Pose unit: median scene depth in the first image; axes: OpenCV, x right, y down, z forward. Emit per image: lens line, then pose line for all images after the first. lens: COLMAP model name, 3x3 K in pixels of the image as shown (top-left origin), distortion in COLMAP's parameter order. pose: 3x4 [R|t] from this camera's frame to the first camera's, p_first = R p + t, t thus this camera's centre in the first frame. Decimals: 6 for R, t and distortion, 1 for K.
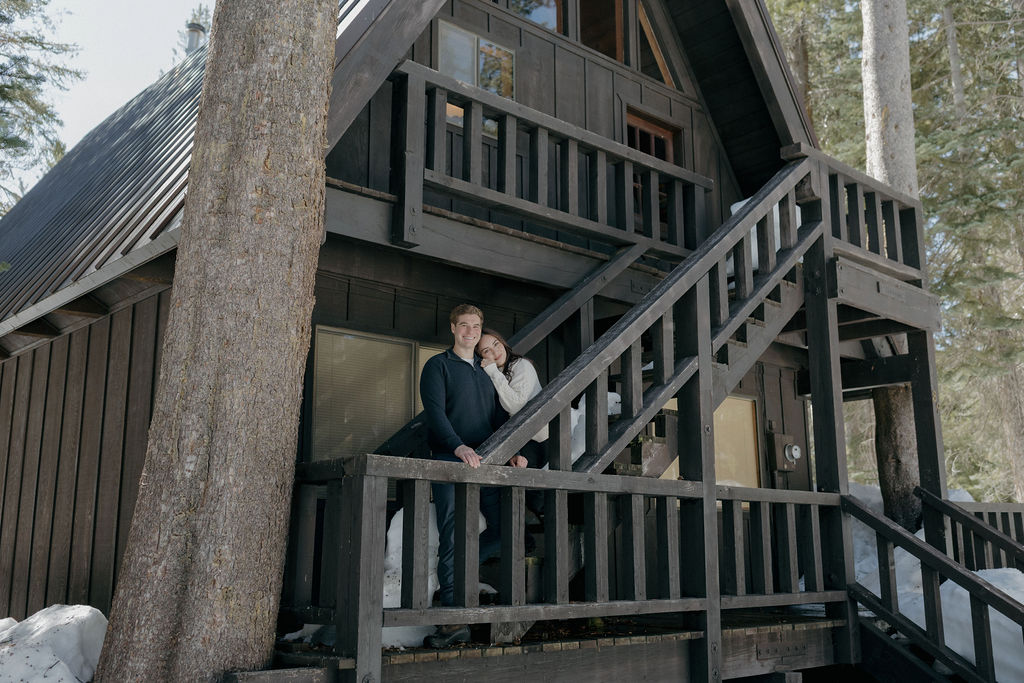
lens RADIAL K [[964.4, 0, 518.8], [0, 964.4, 326.0], [0, 0, 1]] dist [-0.001238, -0.012904]
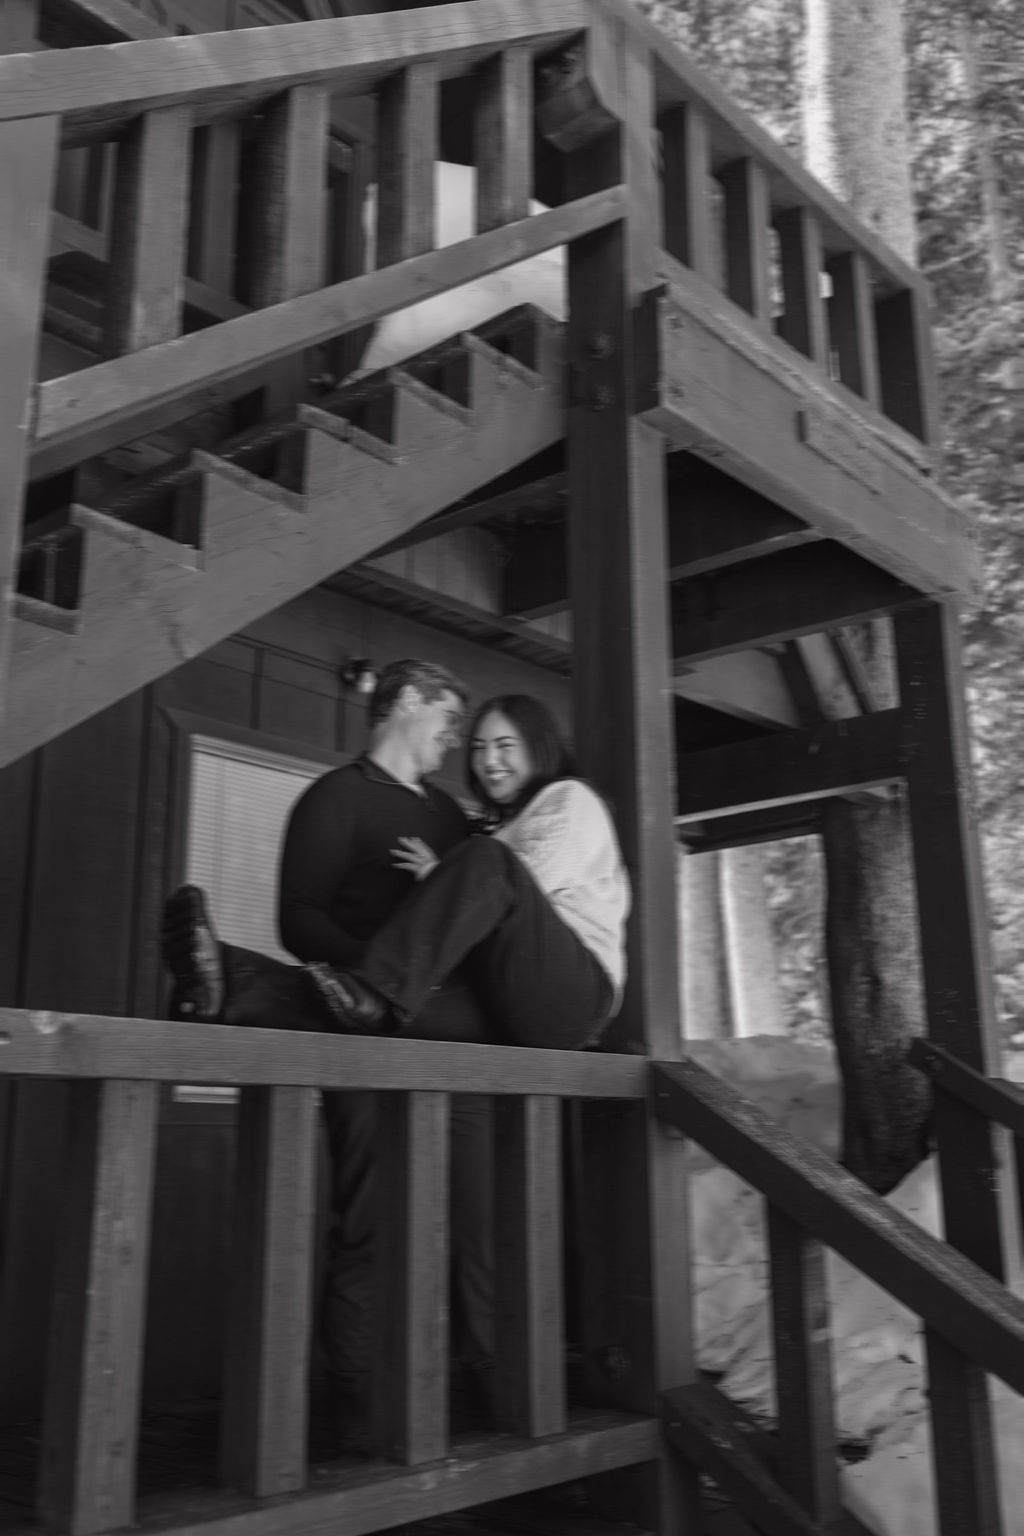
lens RADIAL K [[1317.6, 0, 512.0], [0, 1317.6, 768.0], [0, 0, 1]] dist [-0.006344, -0.005786]
pose [[0.996249, 0.020728, 0.084016, 0.250265], [-0.016437, 0.998540, -0.051448, 0.106049], [-0.084959, 0.049874, 0.995135, 0.593296]]
